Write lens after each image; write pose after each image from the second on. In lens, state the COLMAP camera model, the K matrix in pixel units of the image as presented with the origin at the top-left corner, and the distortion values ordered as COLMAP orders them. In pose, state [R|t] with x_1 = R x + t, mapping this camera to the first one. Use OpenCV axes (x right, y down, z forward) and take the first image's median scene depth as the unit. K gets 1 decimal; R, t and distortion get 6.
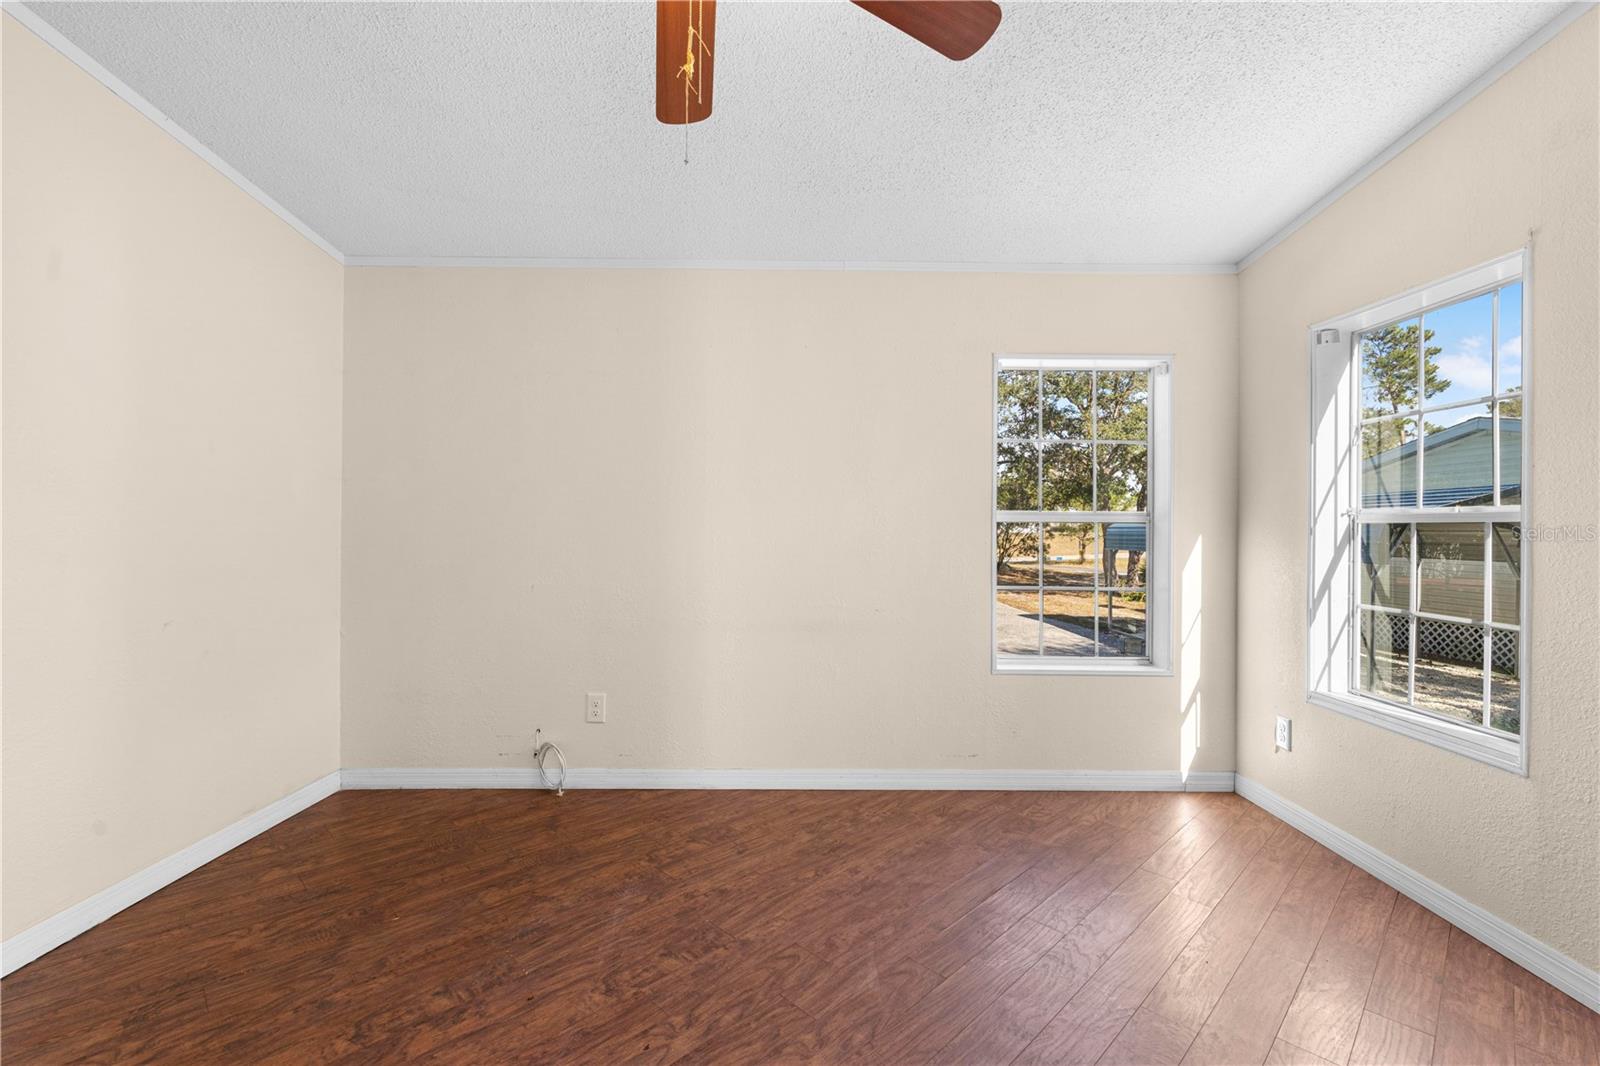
lens RADIAL K [[694.8, 0, 806.7], [0, 694.8, 527.1], [0, 0, 1]] dist [0.004127, -0.003153]
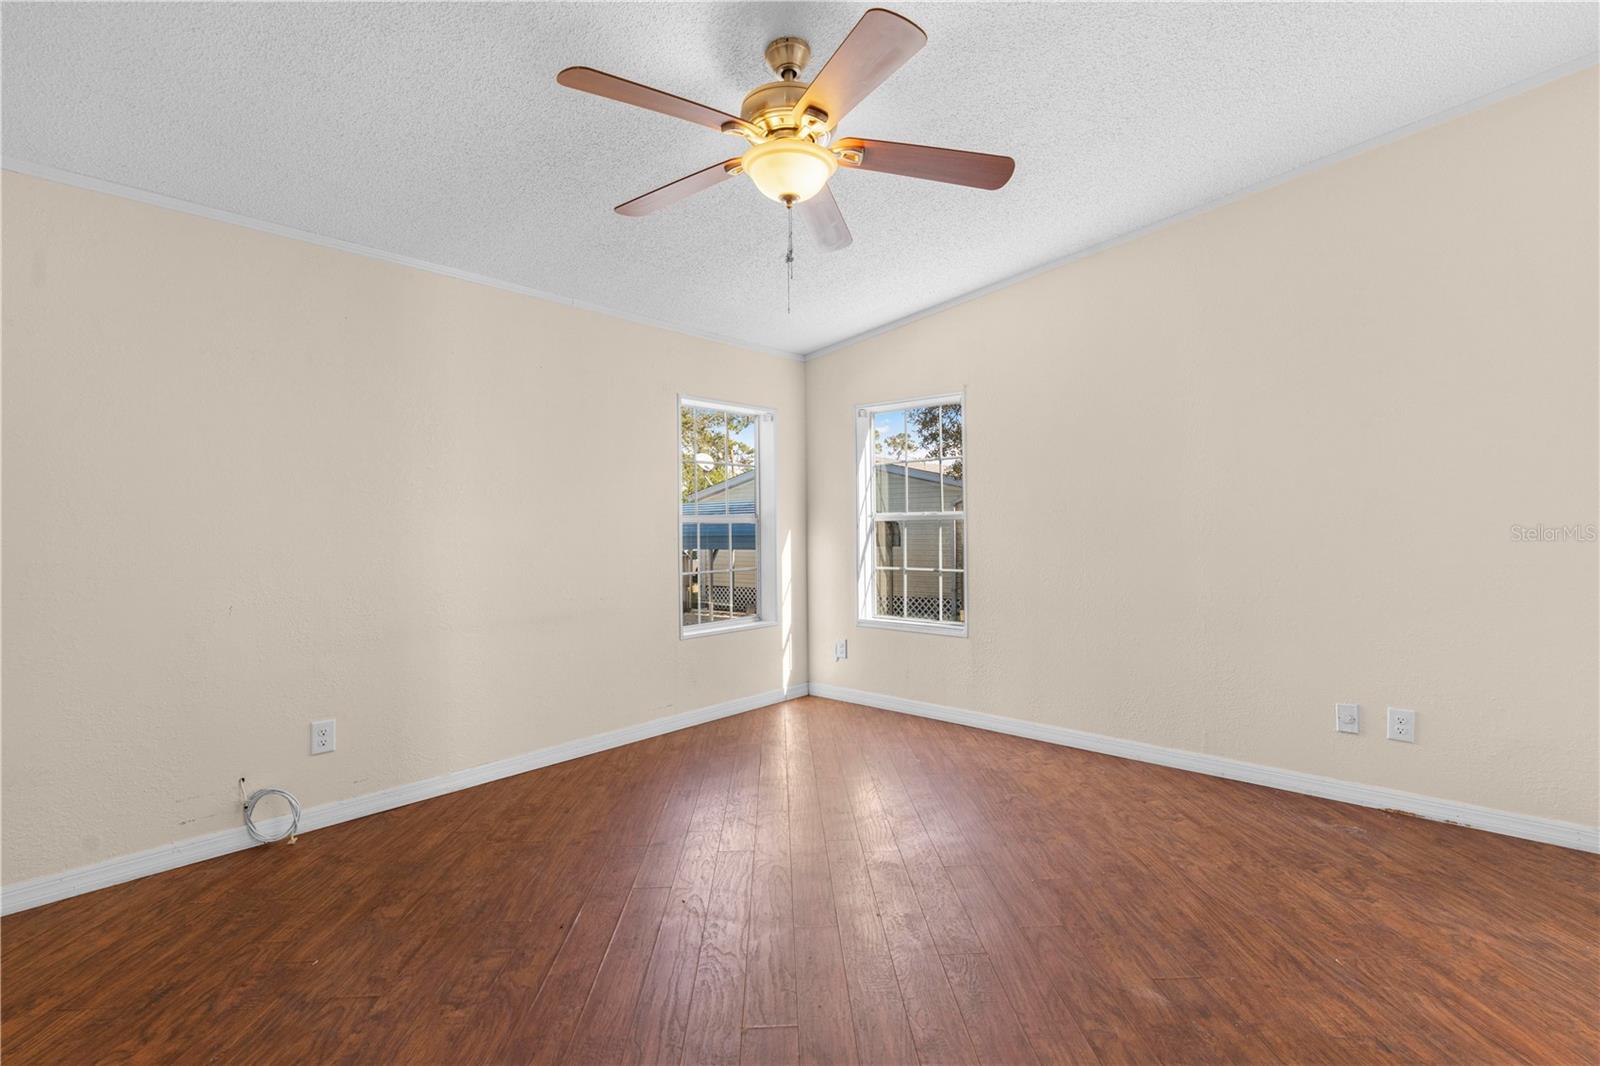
lens RADIAL K [[694.8, 0, 822.2], [0, 694.8, 519.4], [0, 0, 1]] dist [0.004127, -0.003153]
pose [[0.672562, -0.007594, 0.740002, -0.549323], [0.017486, 0.999831, -0.005632, -0.001386], [-0.739834, 0.016728, 0.672581, -0.078881]]
